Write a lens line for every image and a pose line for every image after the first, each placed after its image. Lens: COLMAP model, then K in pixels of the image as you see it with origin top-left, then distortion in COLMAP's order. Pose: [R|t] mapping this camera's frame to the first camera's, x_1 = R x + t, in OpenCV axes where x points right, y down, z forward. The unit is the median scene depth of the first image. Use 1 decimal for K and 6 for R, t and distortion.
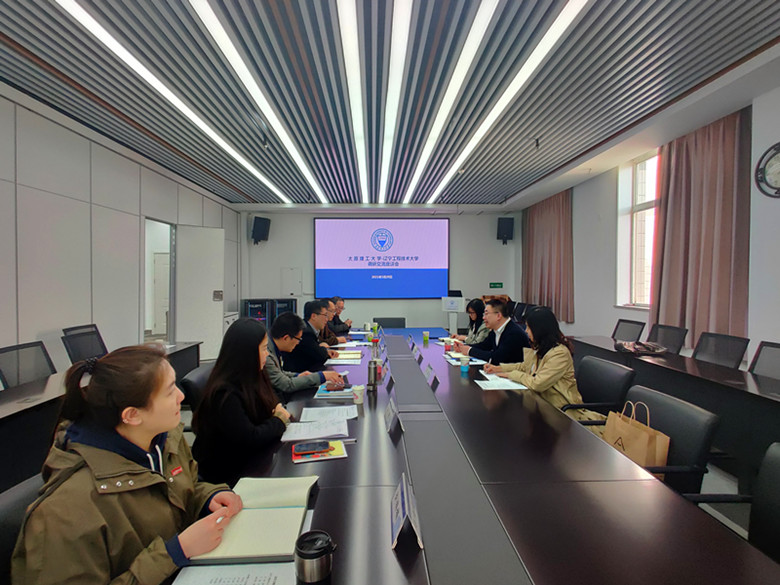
lens RADIAL K [[393.0, 0, 389.7], [0, 393.0, 290.1], [0, 0, 1]] dist [0.003126, 0.000453]
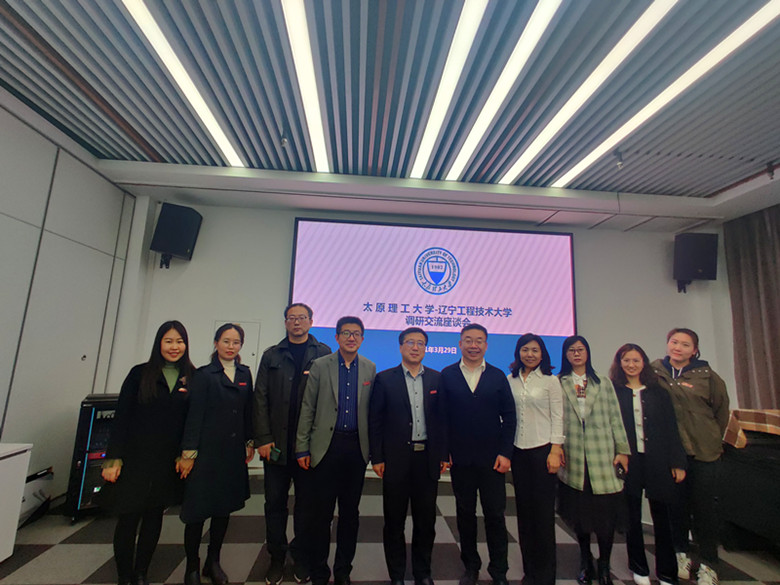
lens RADIAL K [[393.0, 0, 389.7], [0, 393.0, 290.1], [0, 0, 1]] dist [0.003126, 0.000453]
pose [[0.998659, 0.042748, 0.029203, -0.102605], [-0.036763, 0.982732, -0.181348, -0.018736], [-0.036451, 0.180031, 0.982985, 0.623186]]
